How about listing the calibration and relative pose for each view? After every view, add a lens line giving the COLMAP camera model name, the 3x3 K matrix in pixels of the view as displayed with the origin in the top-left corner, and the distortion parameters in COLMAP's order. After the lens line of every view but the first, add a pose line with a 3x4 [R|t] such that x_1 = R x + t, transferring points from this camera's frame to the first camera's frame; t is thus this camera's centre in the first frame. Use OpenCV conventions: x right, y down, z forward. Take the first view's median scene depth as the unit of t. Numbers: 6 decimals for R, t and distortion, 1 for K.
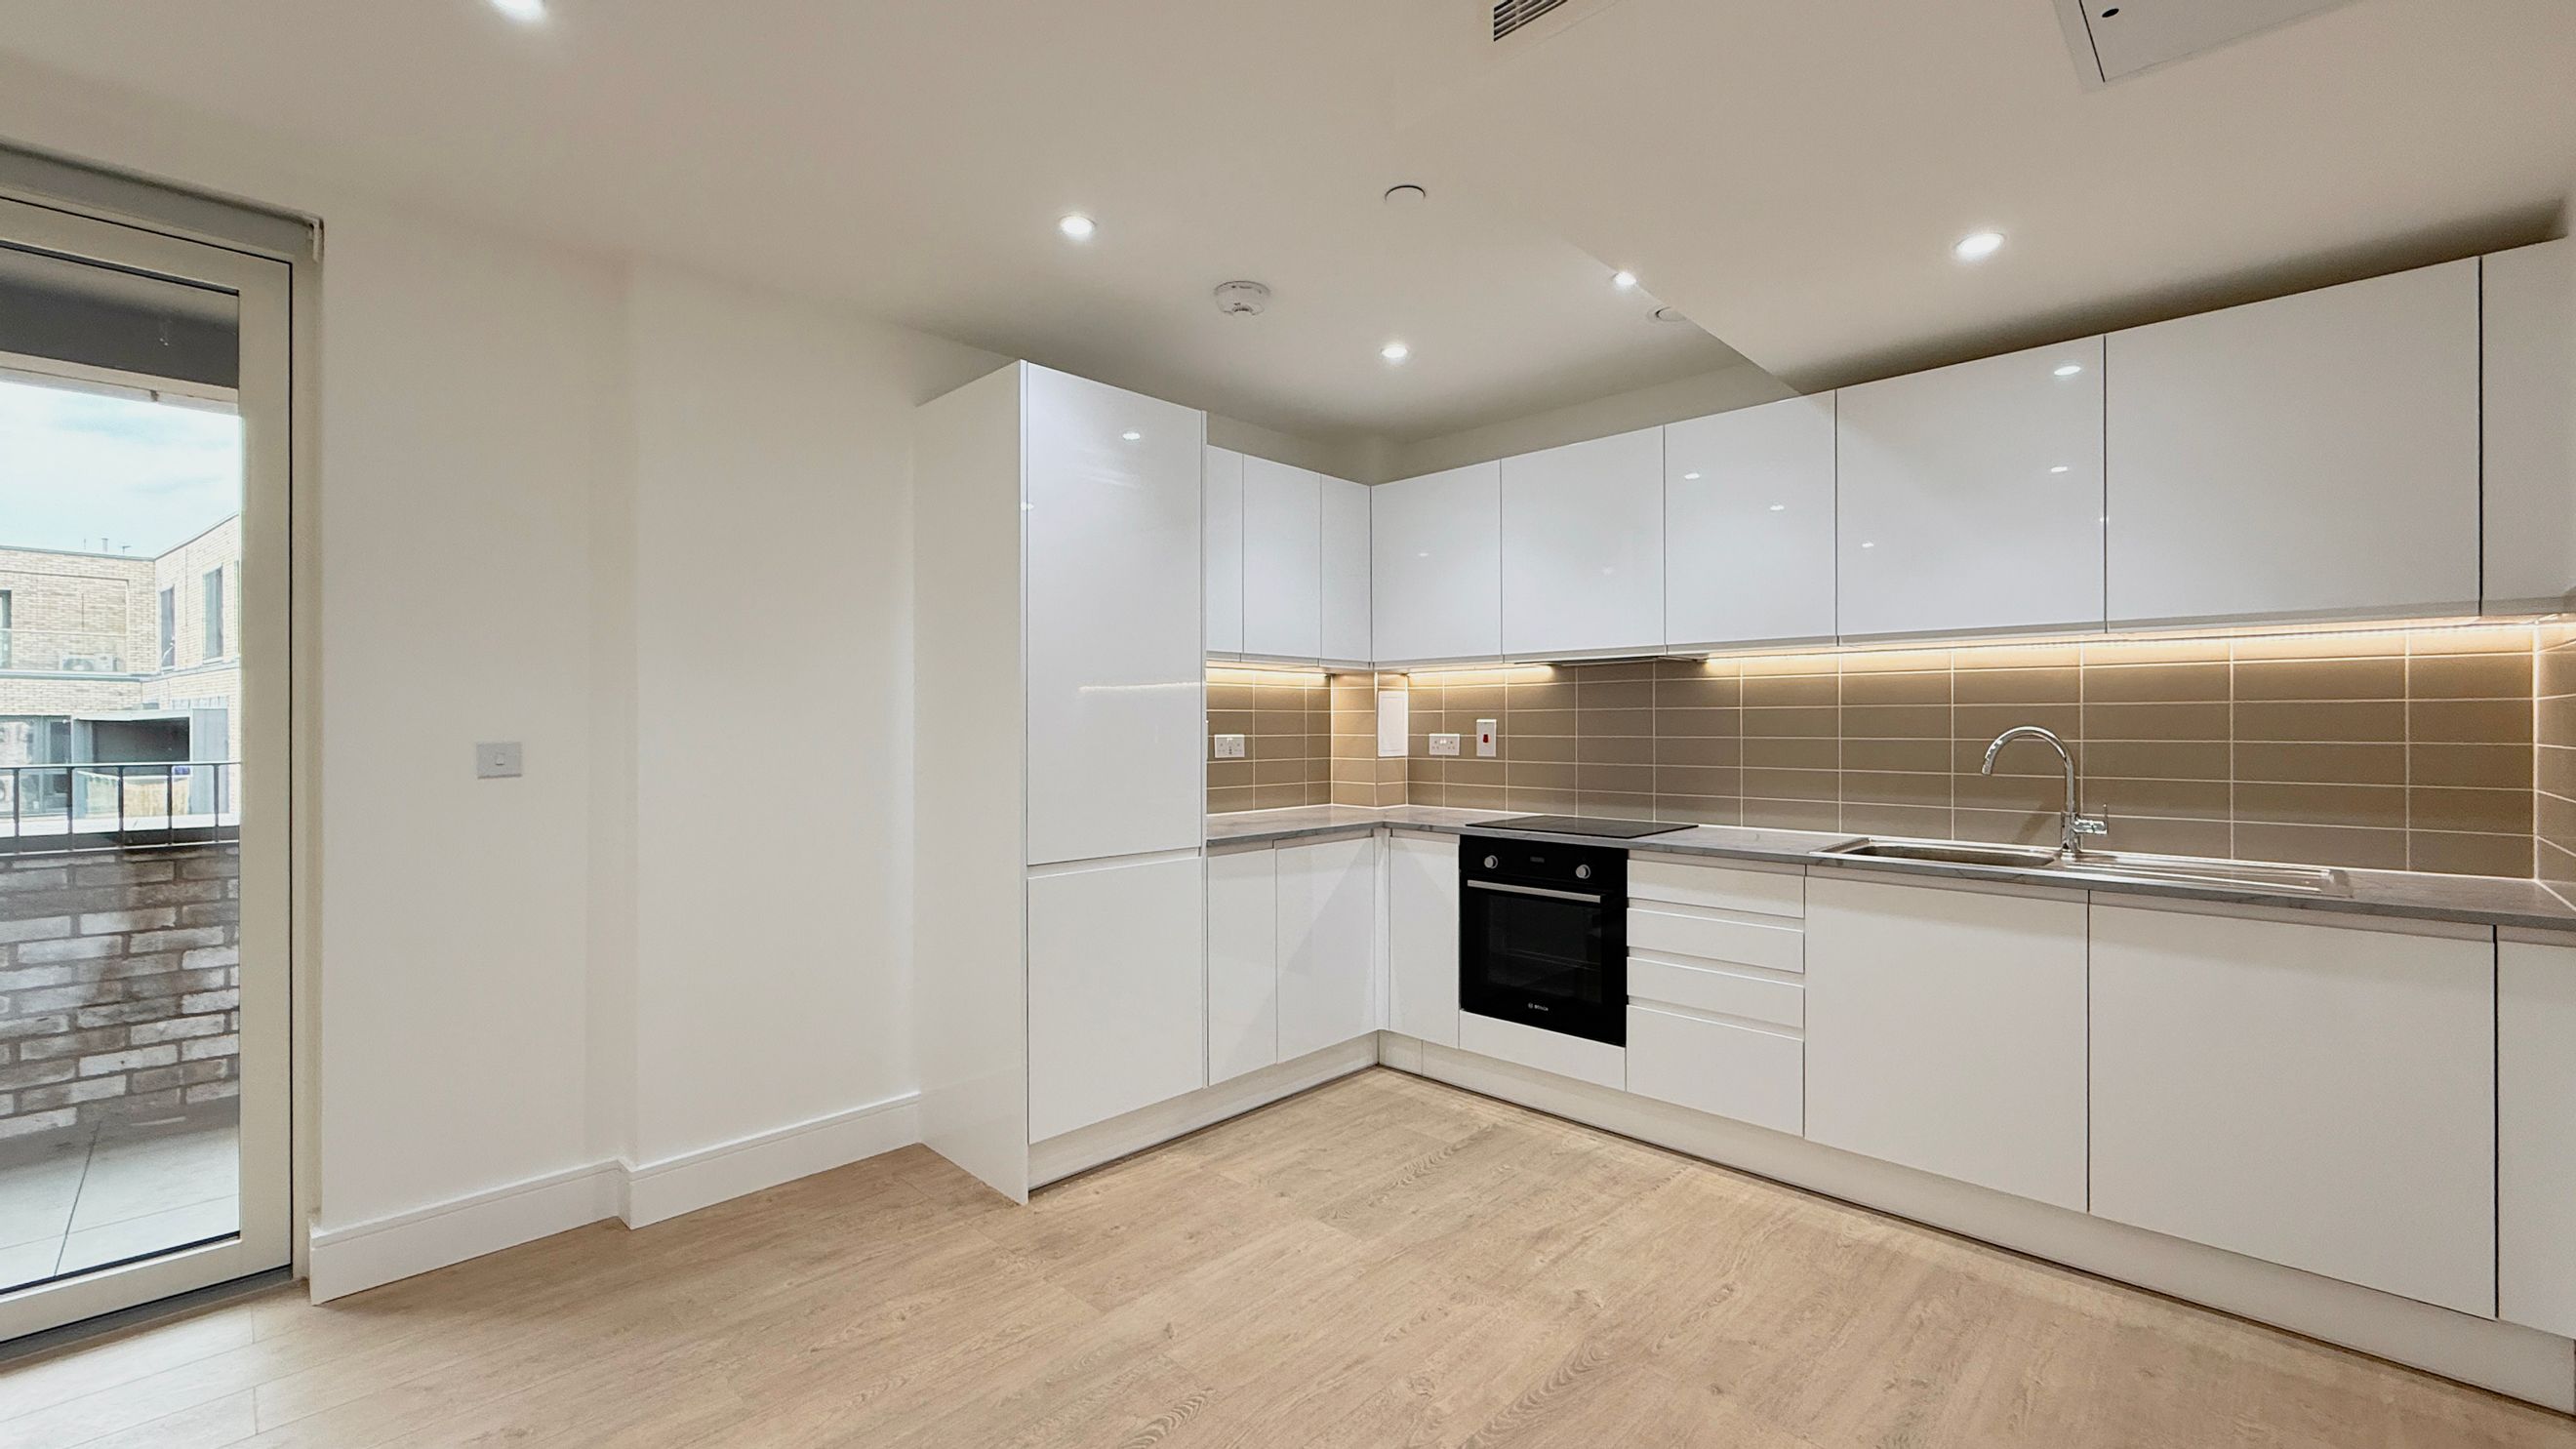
lens RADIAL K [[1042.8, 0, 1311.7], [0, 1042.8, 732.6], [0, 0, 1]] dist [-0.006212, 0.000307]
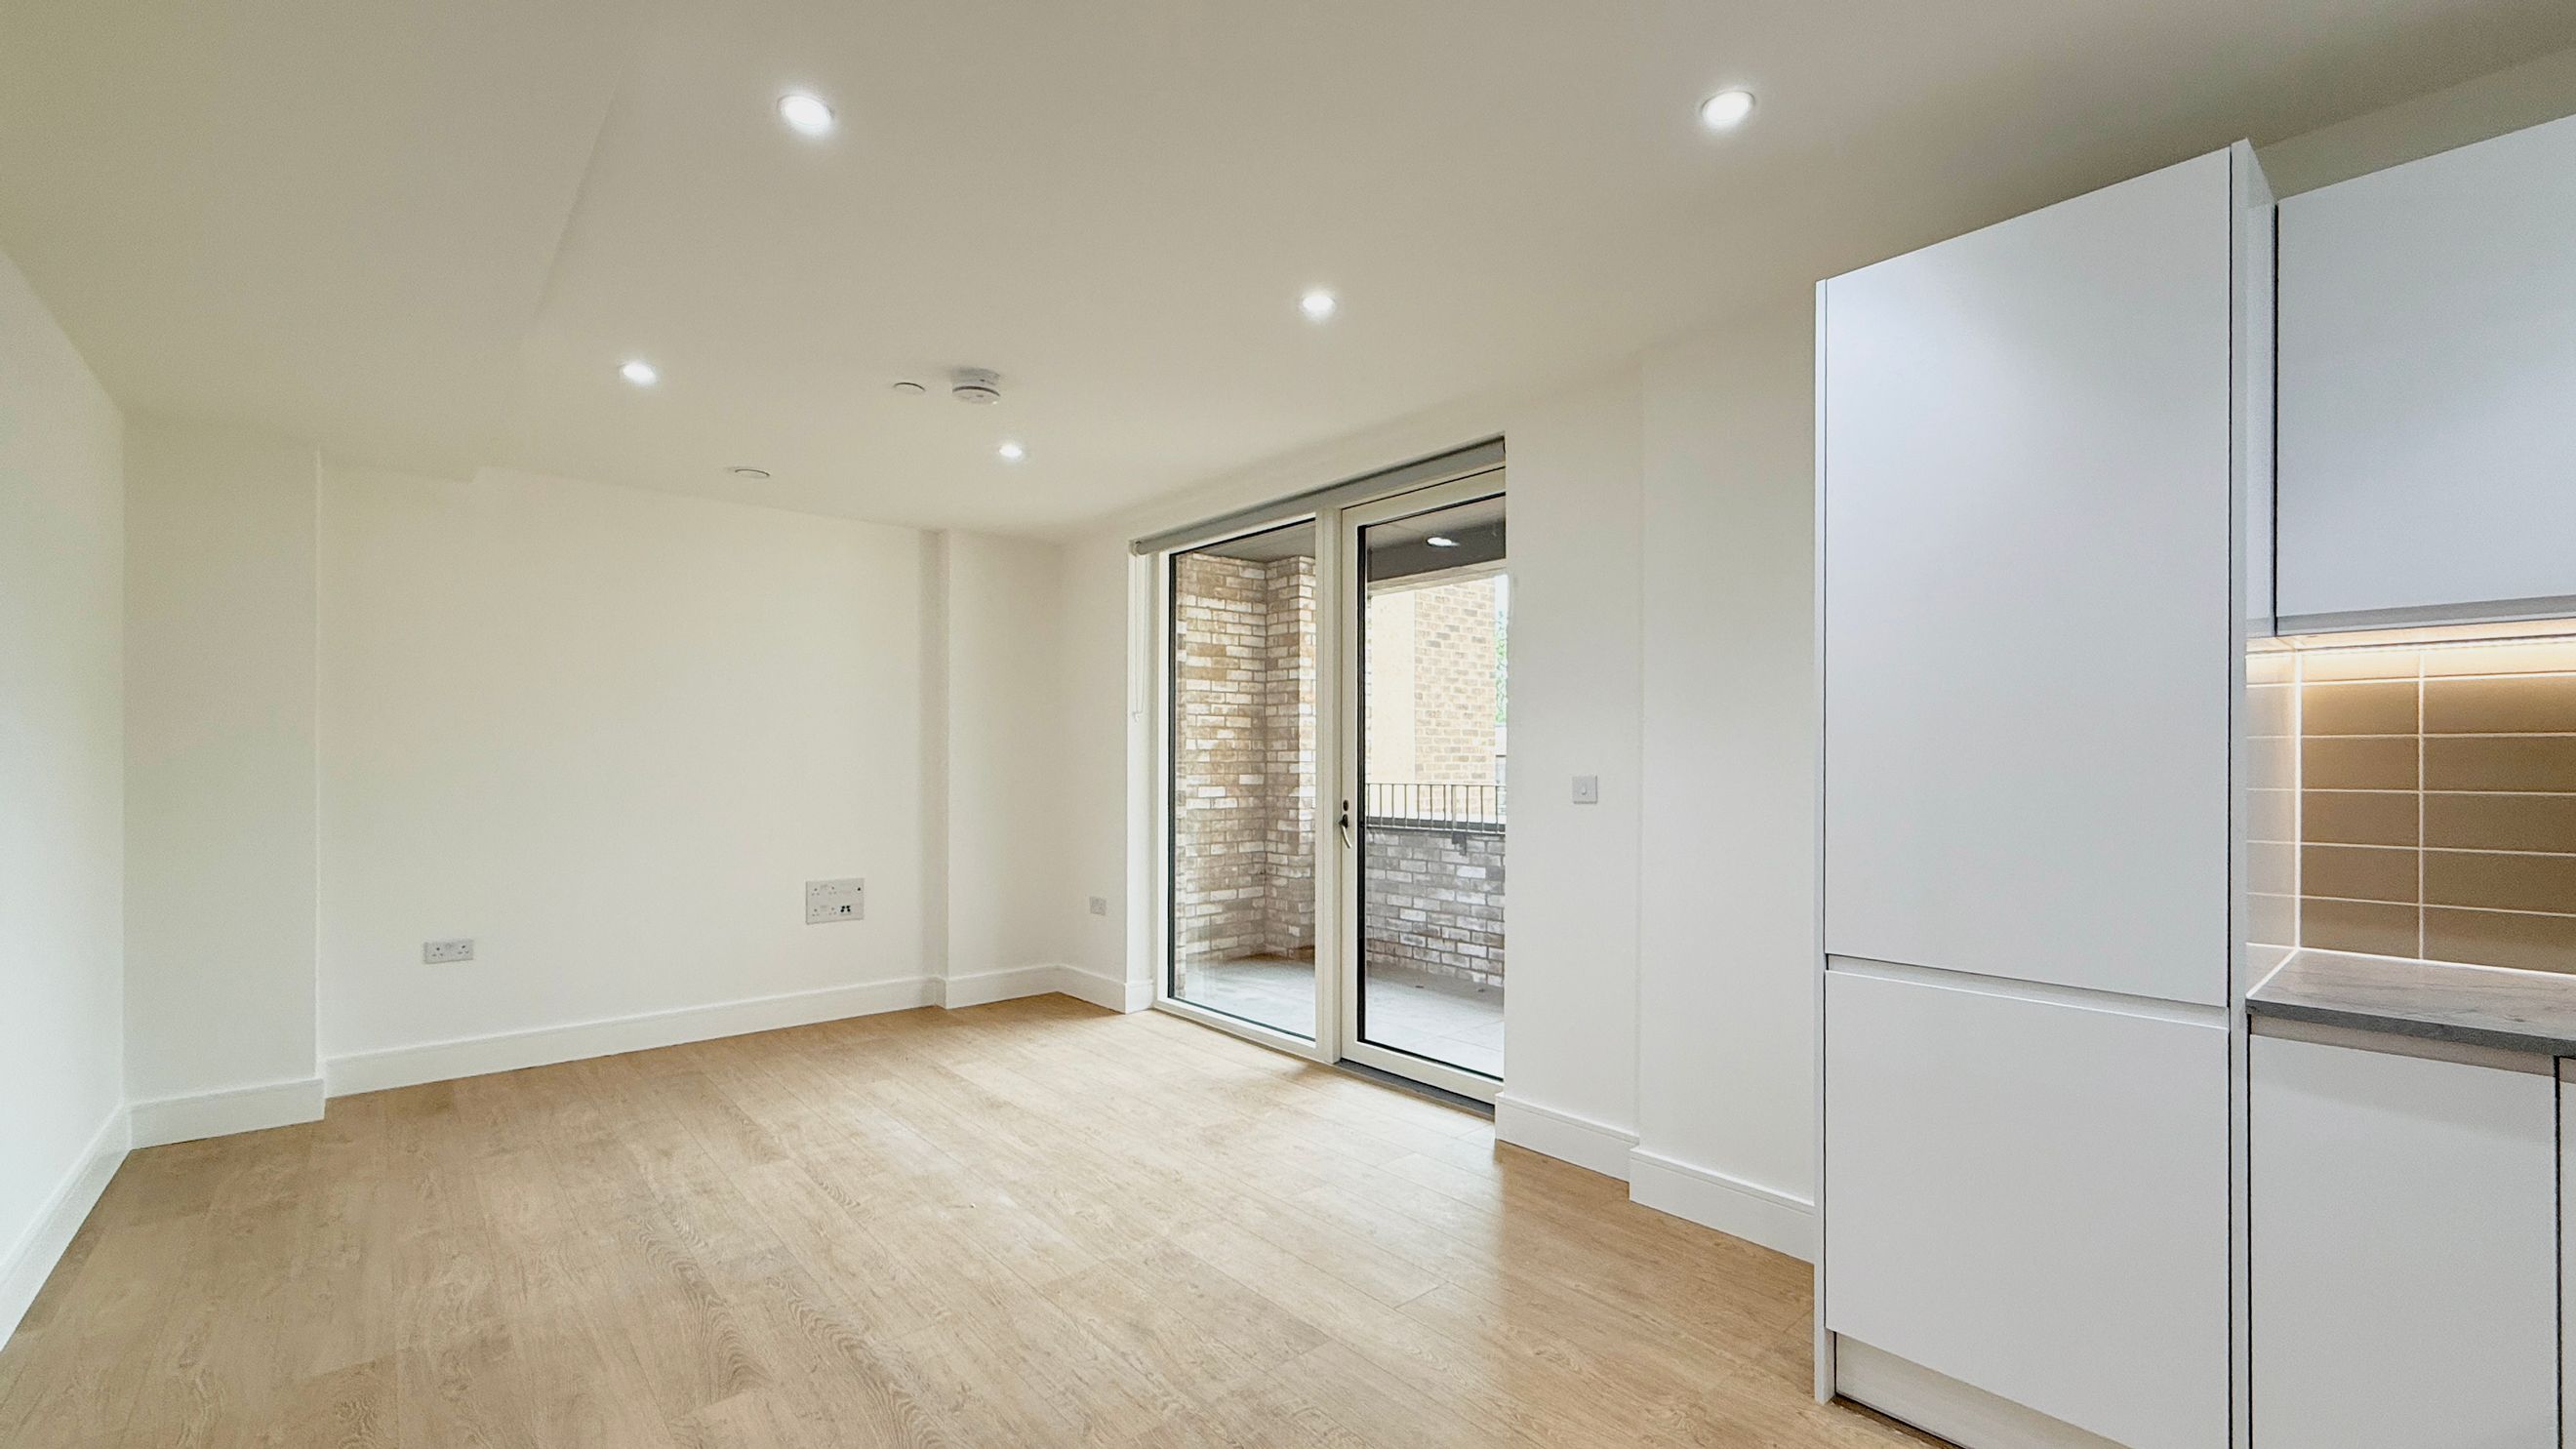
lens RADIAL K [[1042.8, 0, 1278.6], [0, 1042.8, 761.4], [0, 0, 1]] dist [-0.006212, 0.000307]
pose [[-0.119721, -0.001863, -0.992806, 0.419657], [-0.007768, 0.999969, -0.000940, -0.007798], [0.992777, 0.007599, -0.119732, 0.559348]]
